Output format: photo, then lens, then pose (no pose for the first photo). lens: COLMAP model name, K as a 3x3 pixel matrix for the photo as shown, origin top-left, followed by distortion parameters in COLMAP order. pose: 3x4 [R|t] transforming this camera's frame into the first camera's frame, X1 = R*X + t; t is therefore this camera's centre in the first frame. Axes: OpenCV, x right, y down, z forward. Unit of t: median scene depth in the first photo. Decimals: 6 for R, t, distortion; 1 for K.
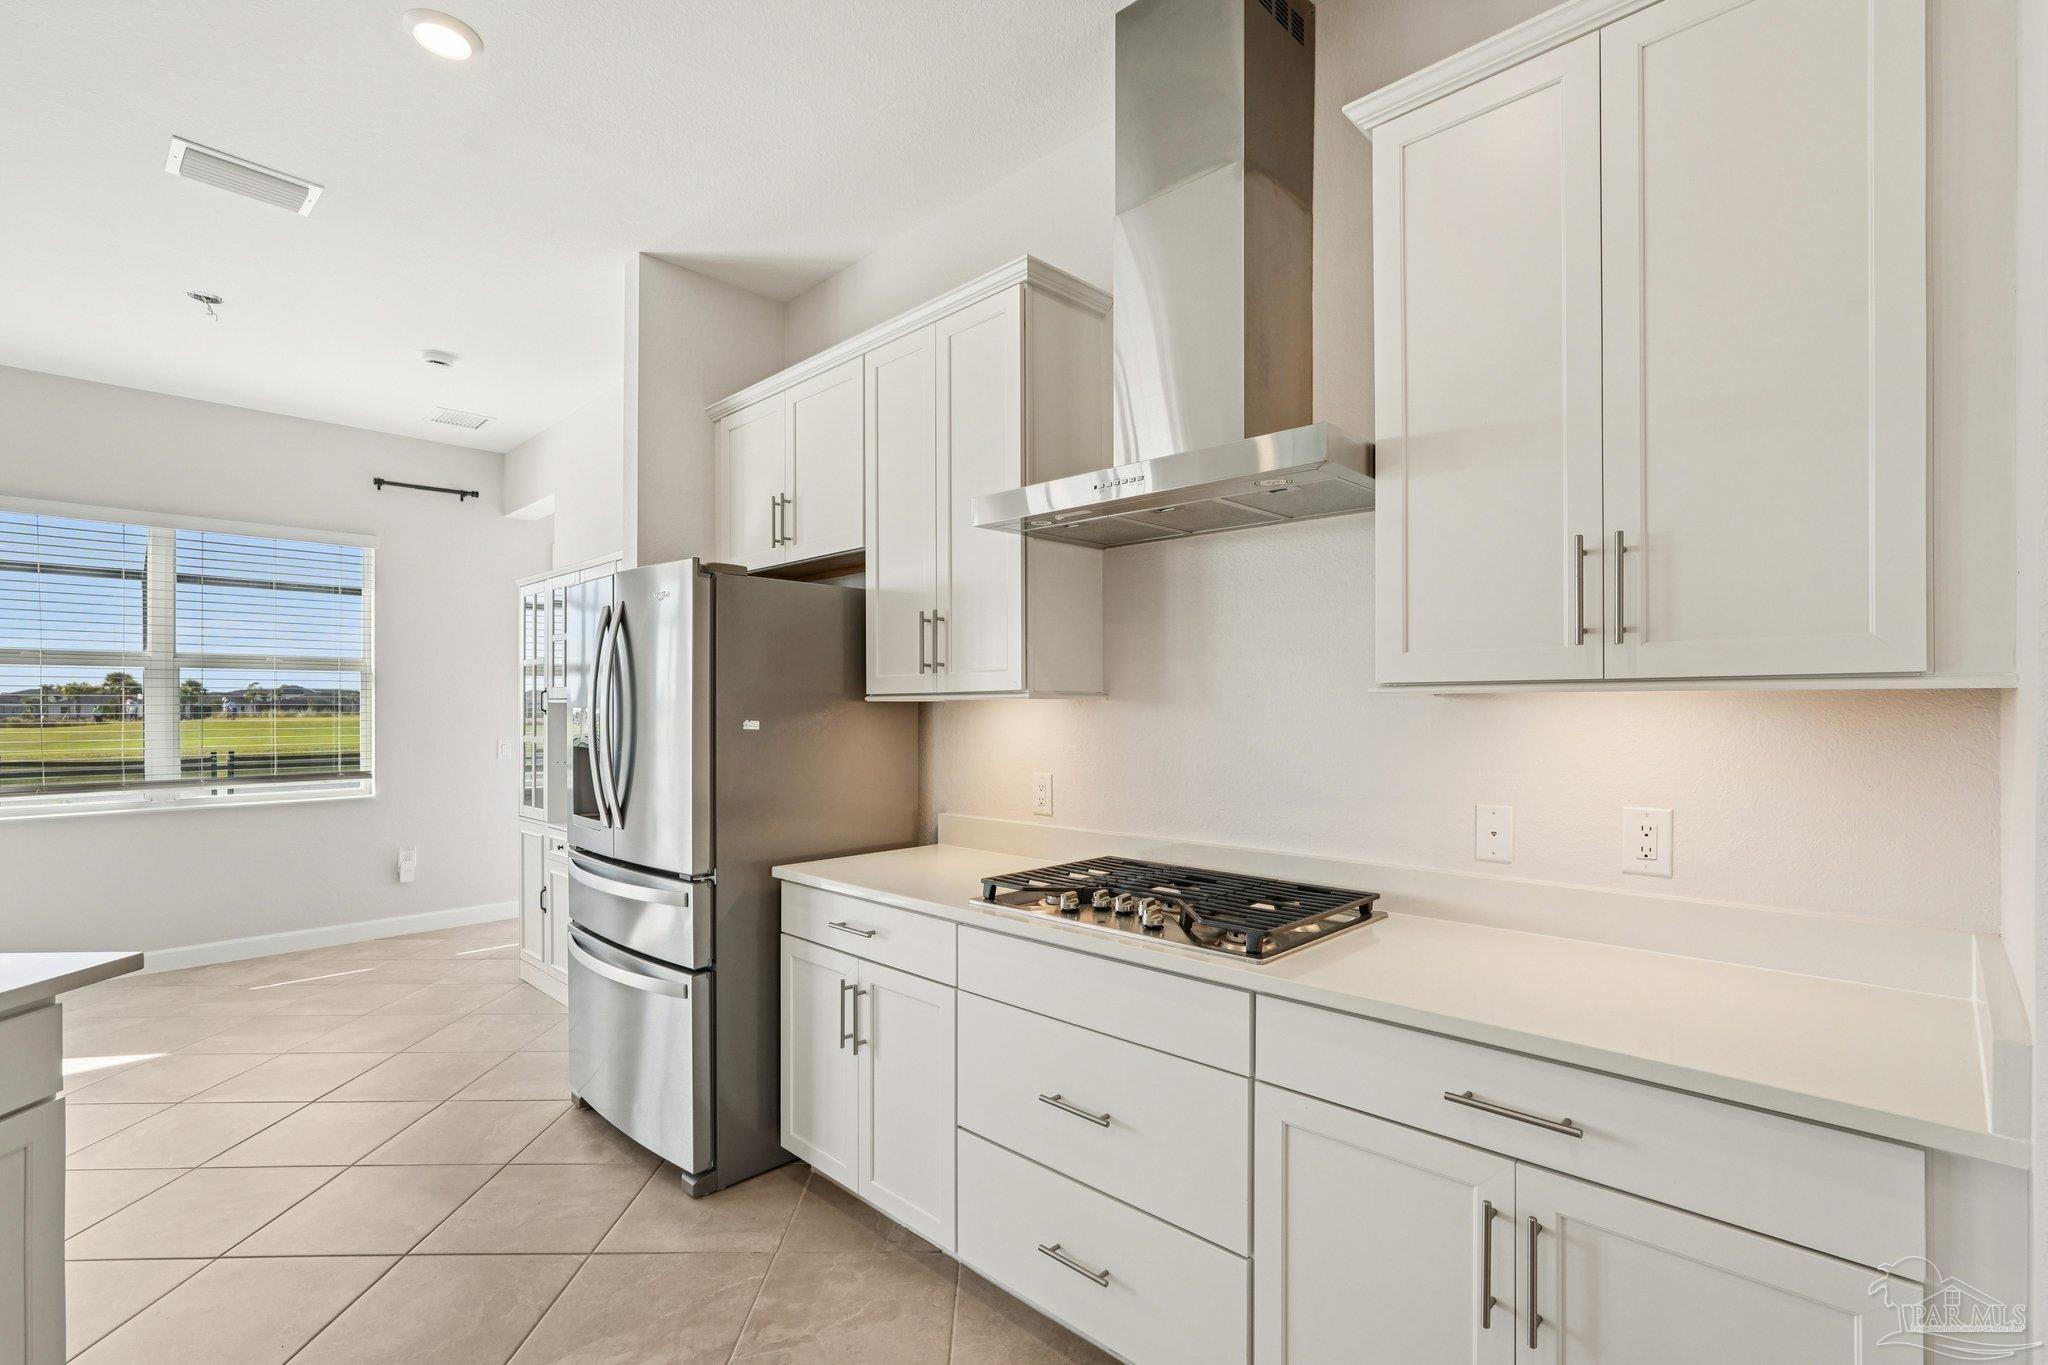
lens RADIAL K [[929.8, 0, 1032.0], [0, 929.8, 703.3], [0, 0, 1]] dist [-0.012570, 0.008340]
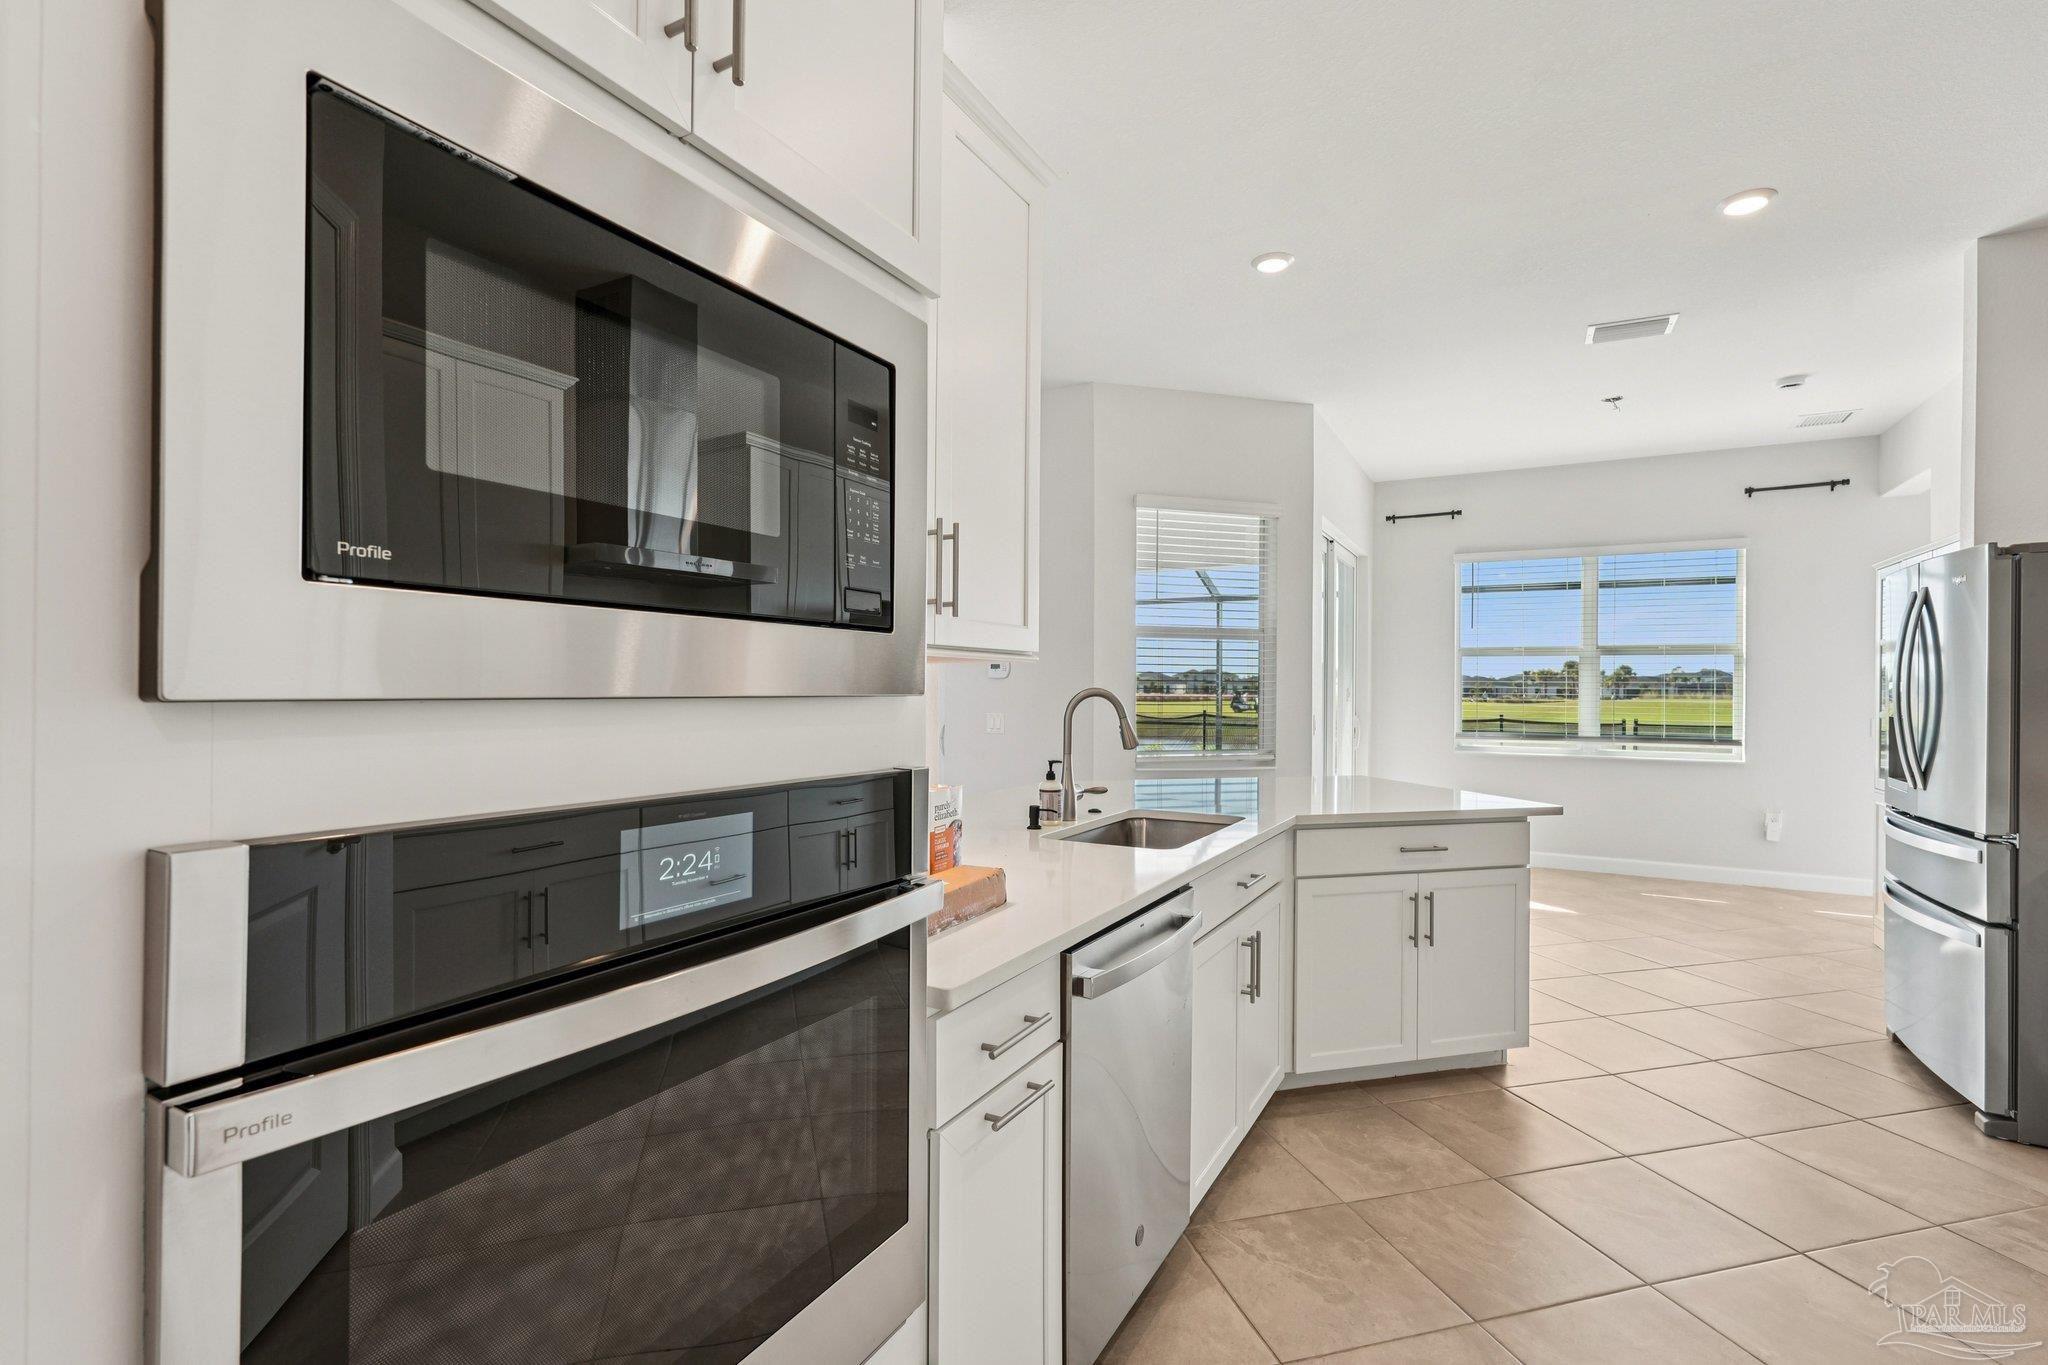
lens RADIAL K [[918.5, 0, 1024.8], [0, 918.5, 687.9], [0, 0, 1]] dist [-0.000367, 0.000441]
pose [[0.252022, 0.007619, -0.967692, 0.311953], [-0.006471, 0.999960, 0.006187, 0.011370], [0.967700, 0.004703, 0.252061, -0.288472]]
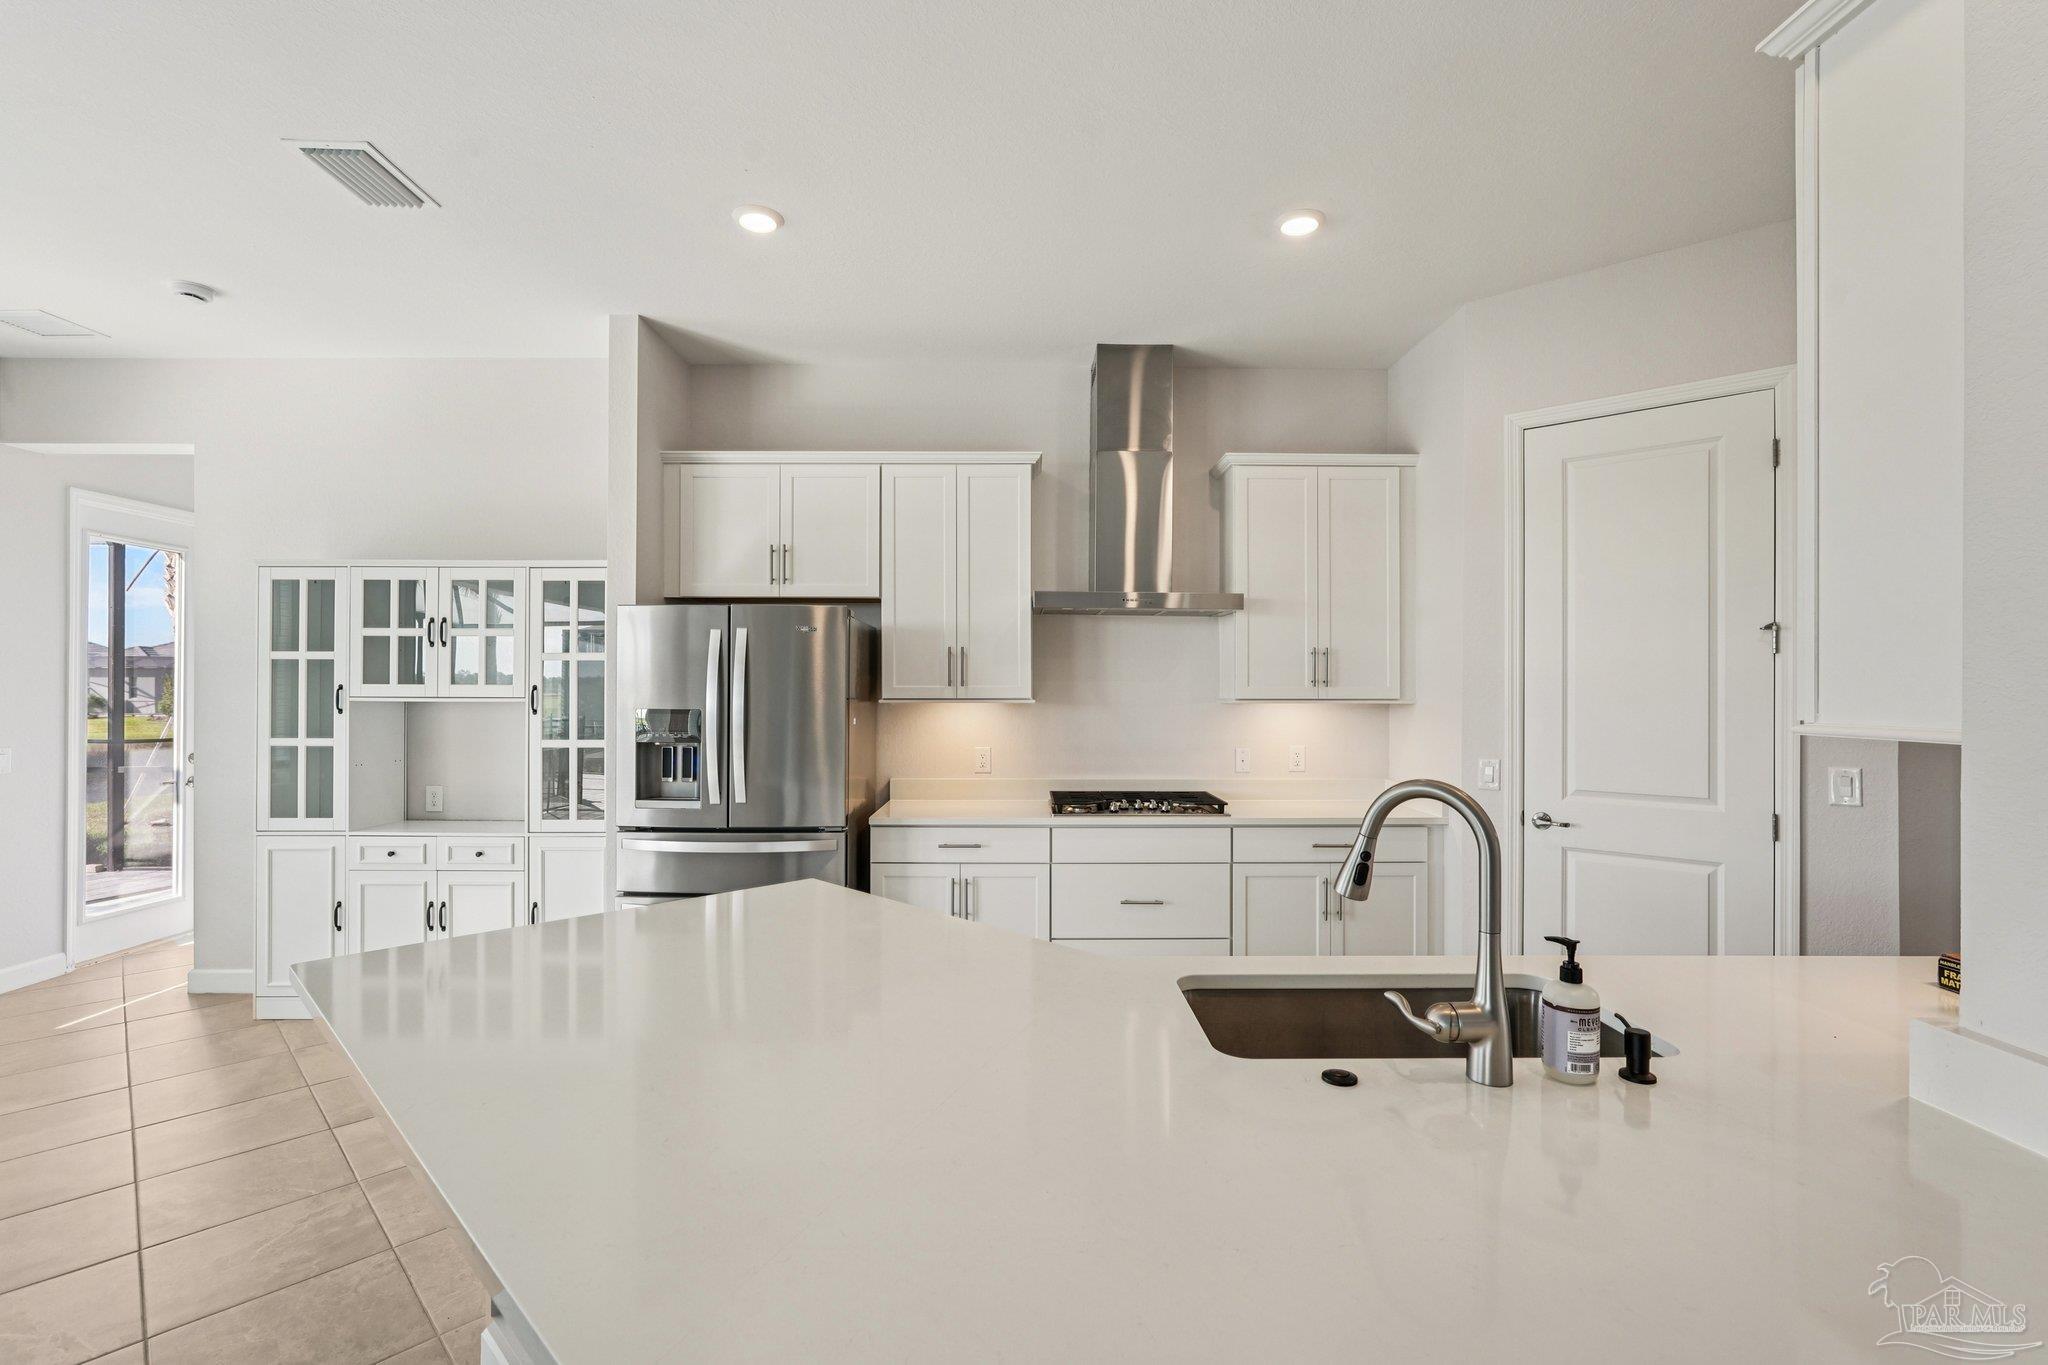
lens RADIAL K [[918.5, 0, 1024.8], [0, 918.5, 687.9], [0, 0, 1]] dist [-0.000367, 0.000441]
pose [[0.709271, 0.005394, 0.704915, -0.942250], [-0.006522, 0.999978, -0.001090, -0.023578], [-0.704906, -0.003824, 0.709291, -0.161796]]
